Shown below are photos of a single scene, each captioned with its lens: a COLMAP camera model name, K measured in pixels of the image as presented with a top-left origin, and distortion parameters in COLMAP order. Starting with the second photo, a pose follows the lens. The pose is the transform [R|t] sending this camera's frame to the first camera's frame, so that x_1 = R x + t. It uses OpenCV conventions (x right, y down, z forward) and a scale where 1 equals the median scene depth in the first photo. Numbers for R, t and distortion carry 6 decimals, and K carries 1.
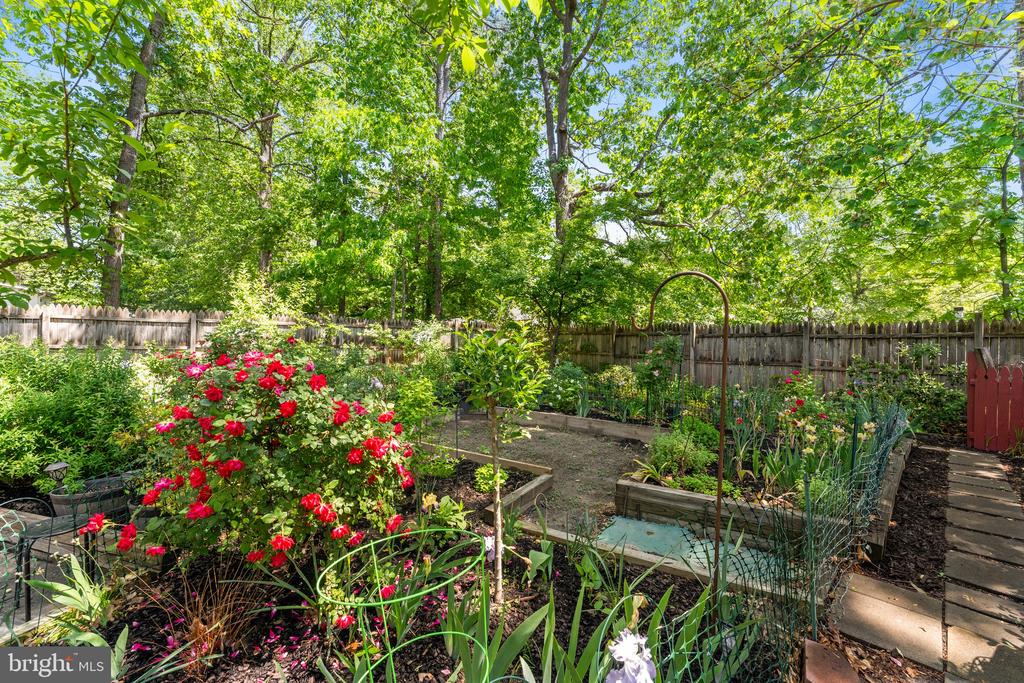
lens RADIAL K [[443.0, 0, 513.8], [0, 443.0, 344.9], [0, 0, 1]] dist [0.001548, 0.000033]
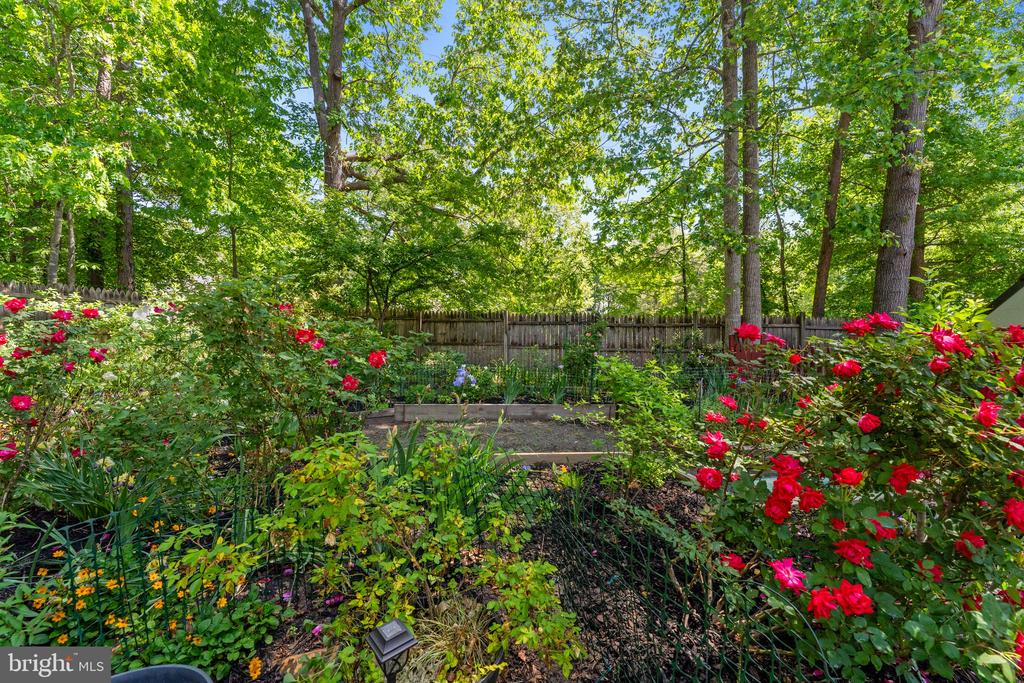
lens RADIAL K [[443.0, 0, 512.6], [0, 443.0, 339.7], [0, 0, 1]] dist [0.001548, 0.000033]
pose [[0.724774, -0.002790, 0.688981, -0.323893], [-0.002167, 0.999978, 0.006329, 0.013566], [-0.688983, -0.006080, 0.724752, 0.216912]]
